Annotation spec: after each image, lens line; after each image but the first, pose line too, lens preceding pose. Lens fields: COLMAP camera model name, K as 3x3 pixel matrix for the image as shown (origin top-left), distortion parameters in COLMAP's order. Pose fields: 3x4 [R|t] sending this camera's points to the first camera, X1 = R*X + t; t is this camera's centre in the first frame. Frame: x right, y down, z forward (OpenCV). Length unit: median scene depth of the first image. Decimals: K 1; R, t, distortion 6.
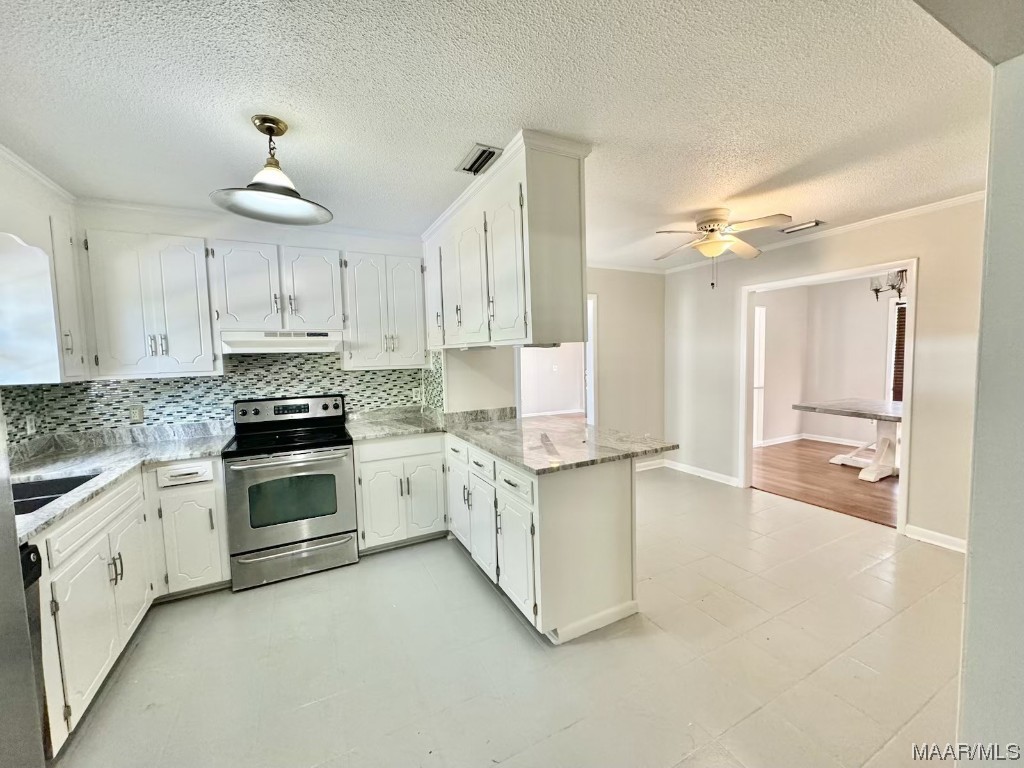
lens RADIAL K [[408.9, 0, 517.3], [0, 408.9, 381.1], [0, 0, 1]] dist [-0.003755, 0.000539]
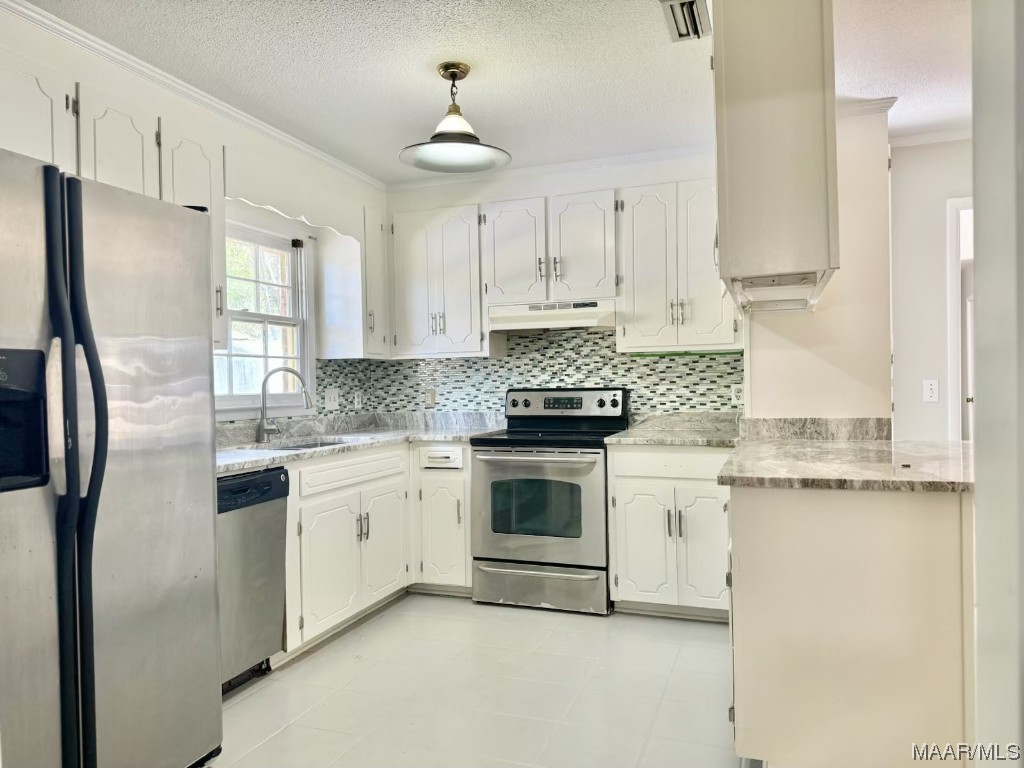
lens RADIAL K [[712.1, 0, 517.4], [0, 712.1, 388.0], [0, 0, 1]] dist [0.023150, -0.027170]
pose [[0.671697, 0.015725, -0.740659, 0.433316], [-0.047657, 0.998621, -0.022018, 0.080724], [0.739292, 0.050087, 0.671520, 0.021339]]
